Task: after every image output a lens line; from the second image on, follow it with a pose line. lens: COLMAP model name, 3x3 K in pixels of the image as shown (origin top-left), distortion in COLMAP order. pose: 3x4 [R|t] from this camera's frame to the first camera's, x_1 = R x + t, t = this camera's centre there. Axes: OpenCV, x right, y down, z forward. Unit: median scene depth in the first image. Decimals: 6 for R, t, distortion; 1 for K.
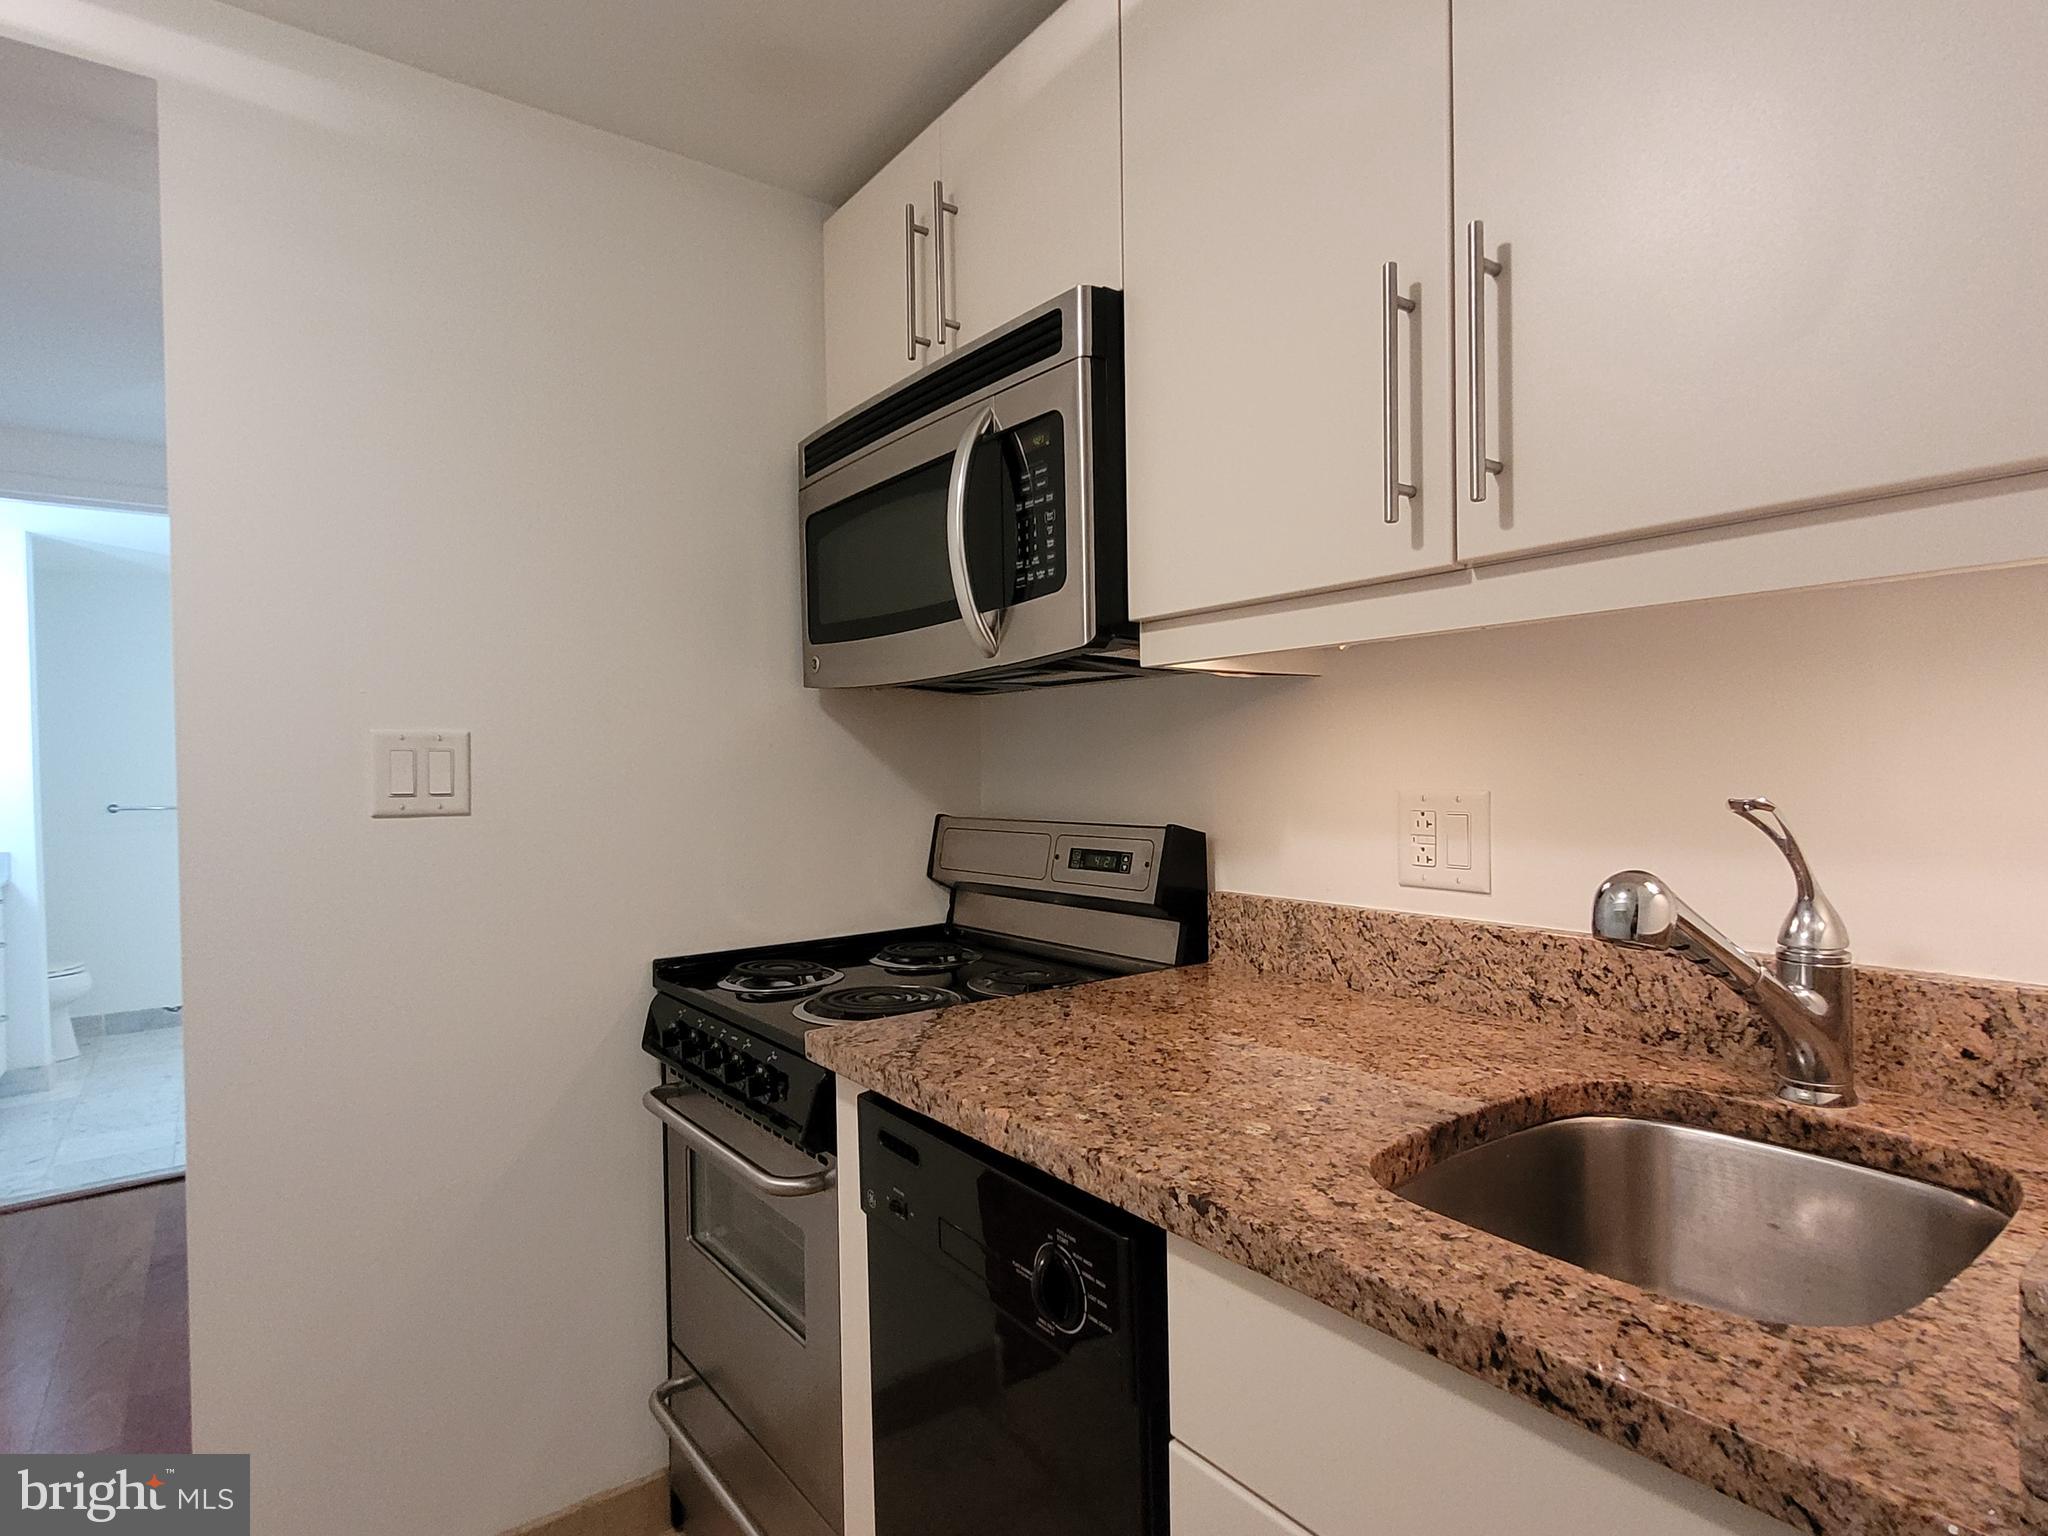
lens RADIAL K [[1079.2, 0, 1024.6], [0, 1079.2, 785.0], [0, 0, 1]] dist [0.000777, 0.003167]
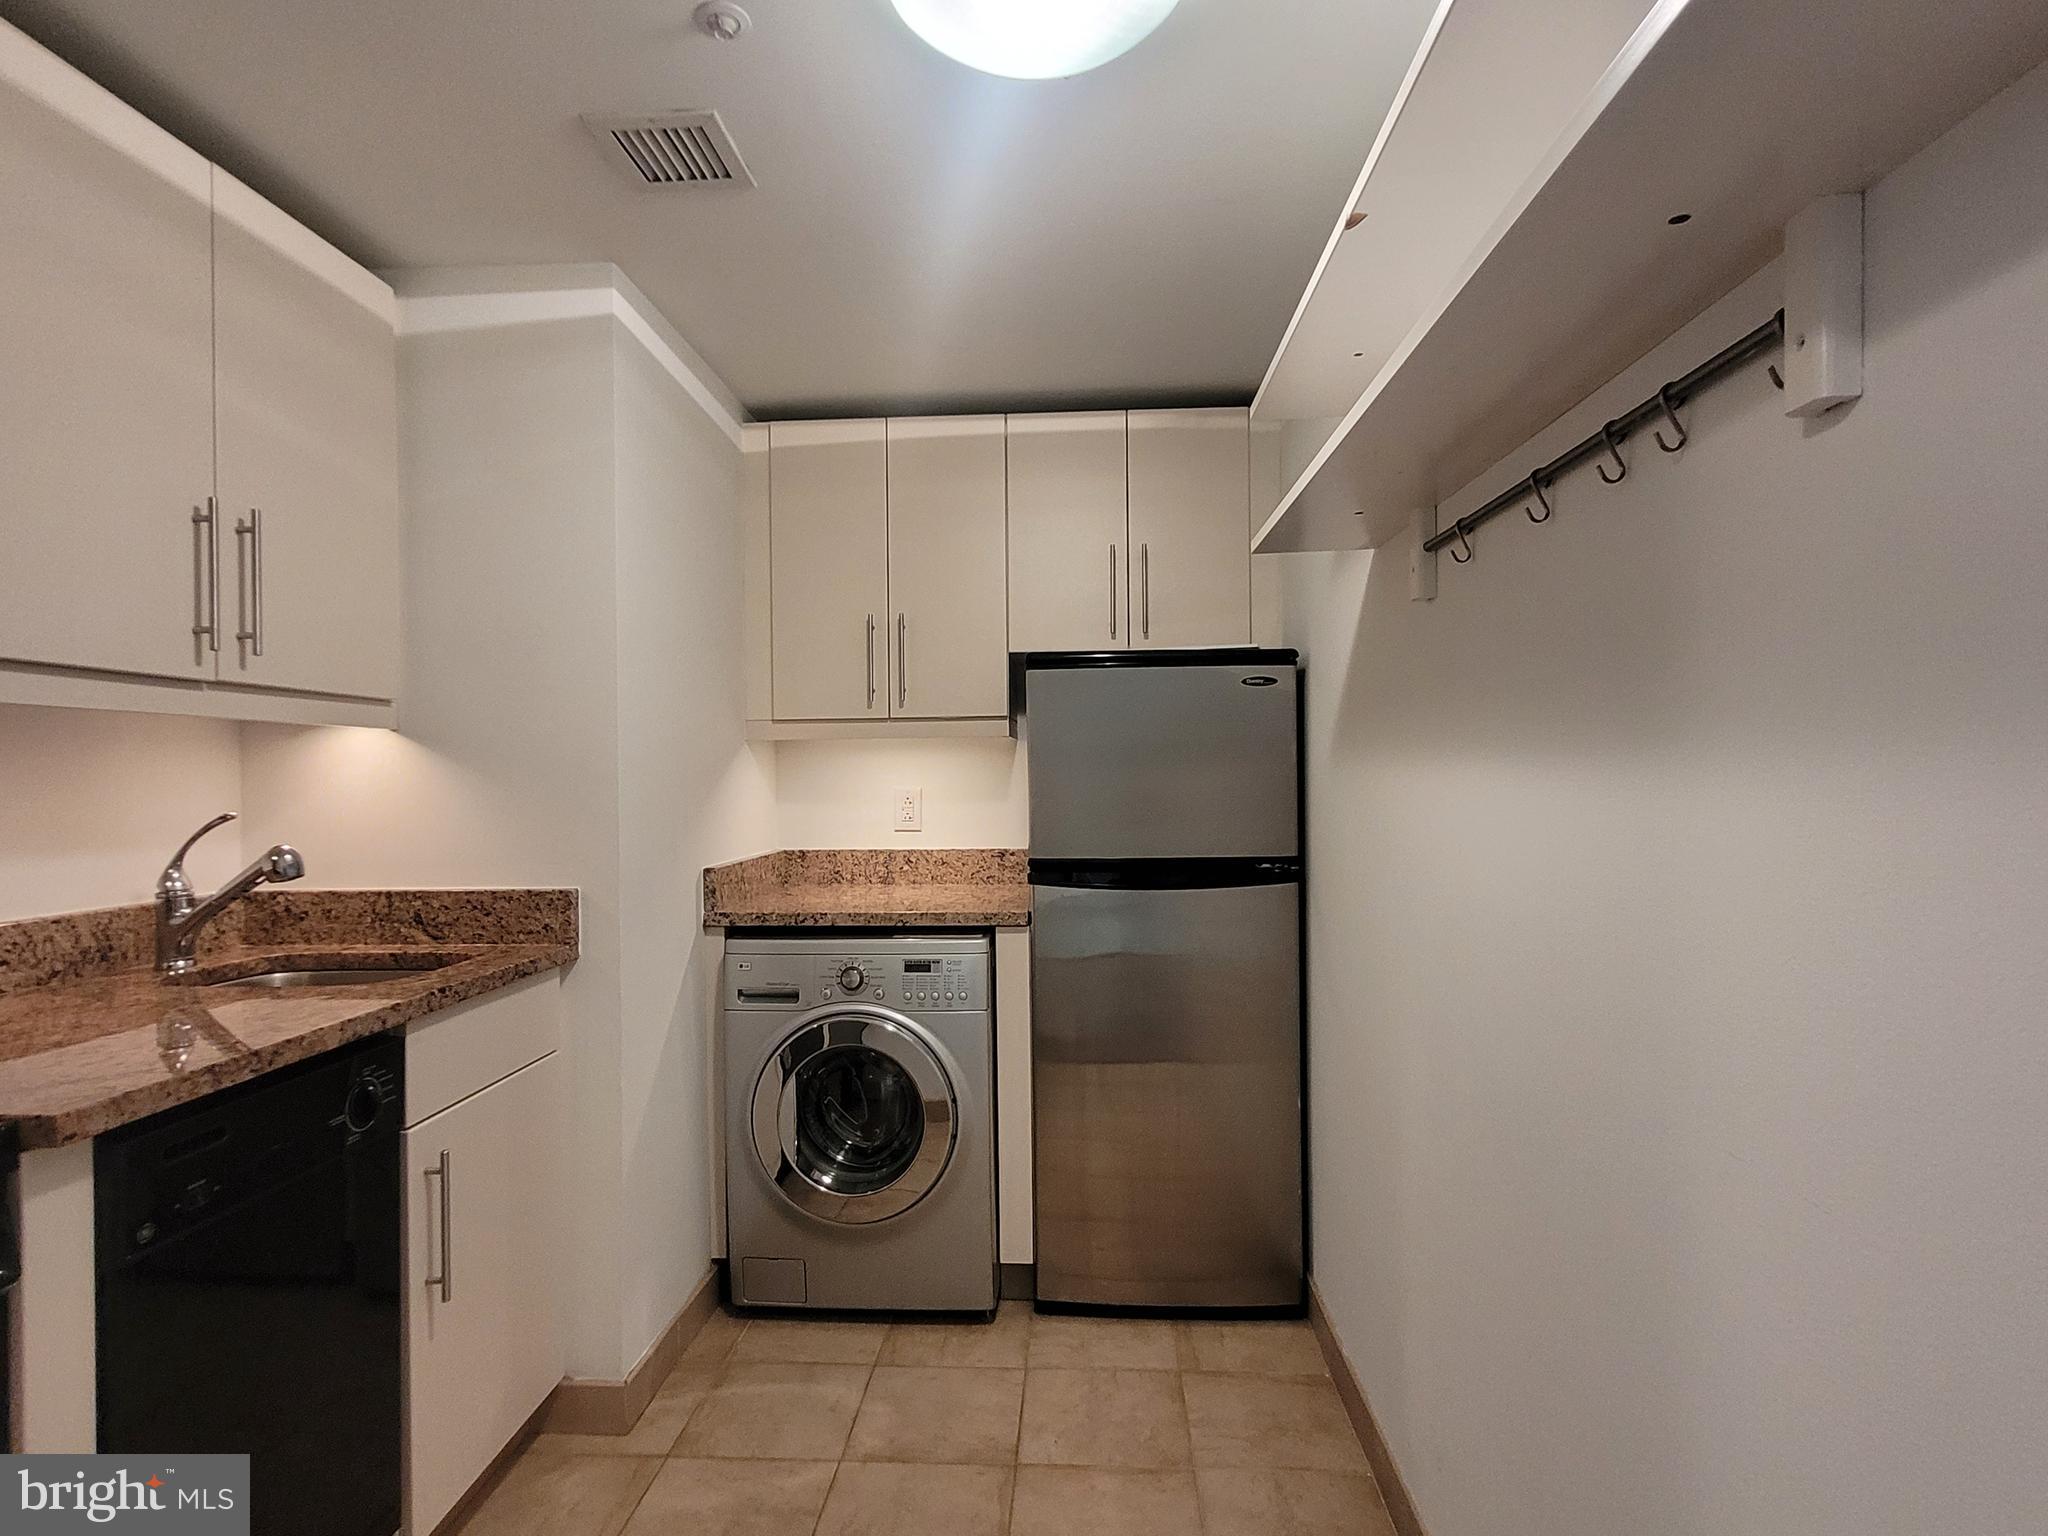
lens RADIAL K [[1079.2, 0, 1024.6], [0, 1079.2, 785.0], [0, 0, 1]] dist [0.000777, 0.003167]
pose [[-0.767908, 0.016585, 0.640345, -1.267123], [0.030074, 0.999496, 0.010178, -0.011722], [-0.639854, 0.027074, -0.768020, 1.115474]]
